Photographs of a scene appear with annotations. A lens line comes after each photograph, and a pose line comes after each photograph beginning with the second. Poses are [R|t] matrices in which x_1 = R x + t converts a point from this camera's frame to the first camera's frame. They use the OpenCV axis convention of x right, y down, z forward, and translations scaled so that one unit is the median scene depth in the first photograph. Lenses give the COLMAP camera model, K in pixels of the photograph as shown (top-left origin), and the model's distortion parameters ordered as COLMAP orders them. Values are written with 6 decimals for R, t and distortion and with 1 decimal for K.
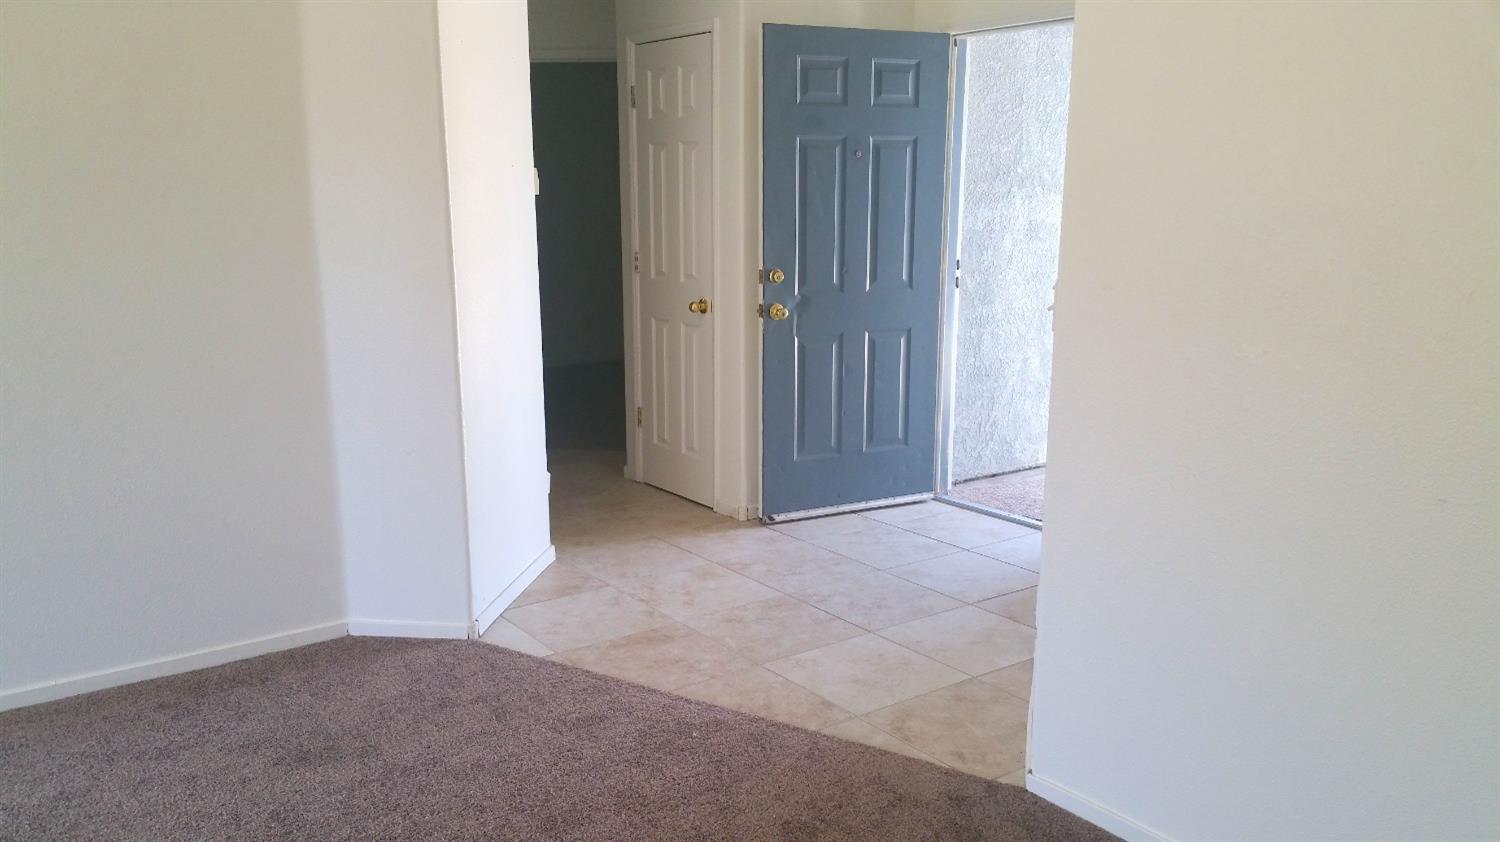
lens RADIAL K [[1194.5, 0, 746.2], [0, 1194.5, 469.4], [0, 0, 1]] dist [0.062792, -0.007829]
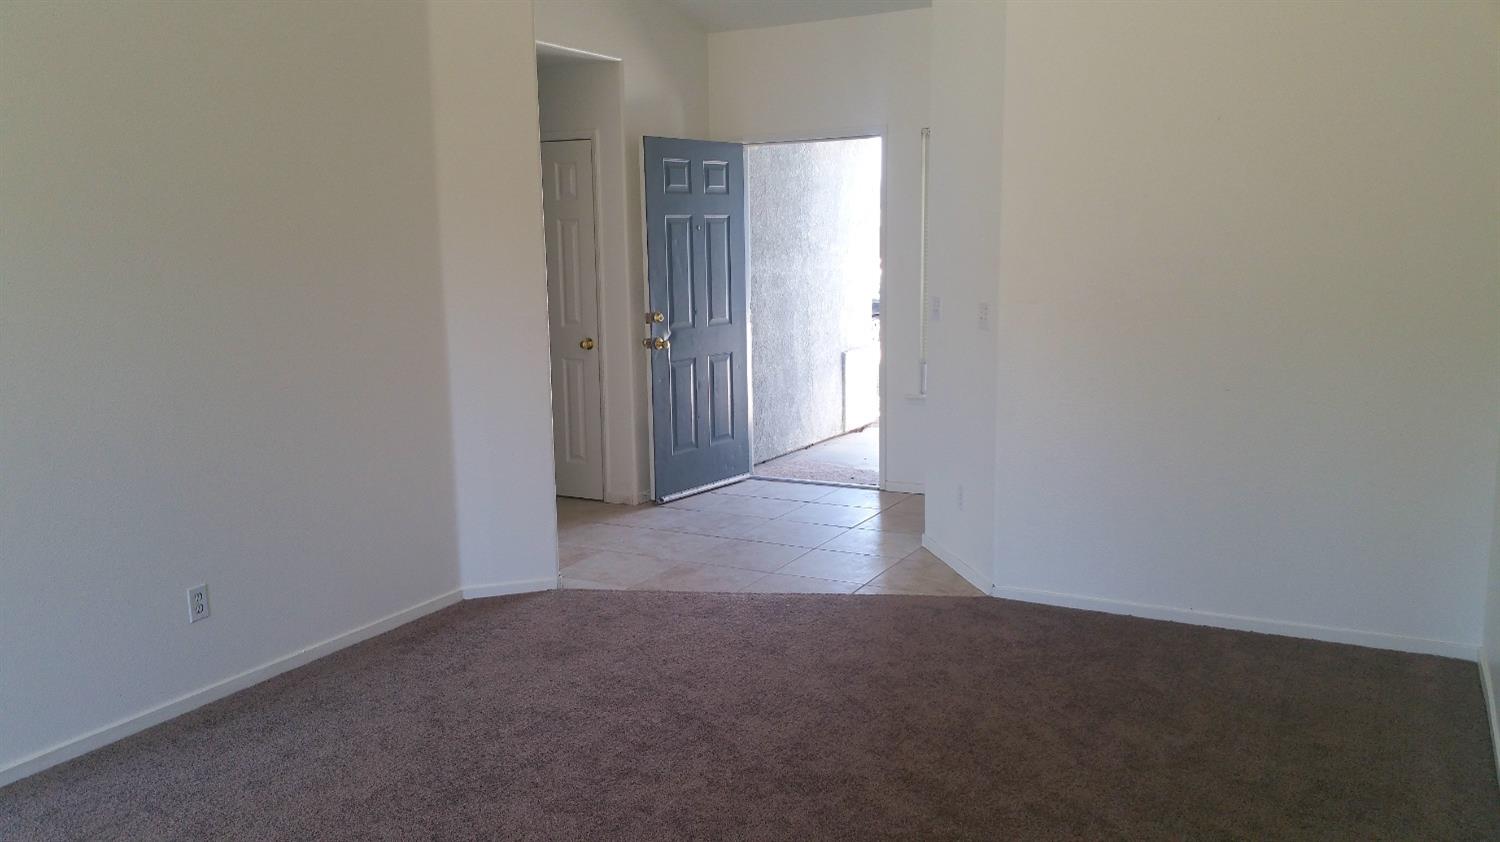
lens RADIAL K [[1211.6, 0, 716.6], [0, 1211.6, 443.9], [0, 0, 1]] dist [0.135243, -0.290099]
pose [[0.901784, -0.086629, 0.423415, -0.491310], [0.117967, 0.991841, -0.048316, 0.052451], [-0.415775, 0.093520, 0.904646, -0.245501]]
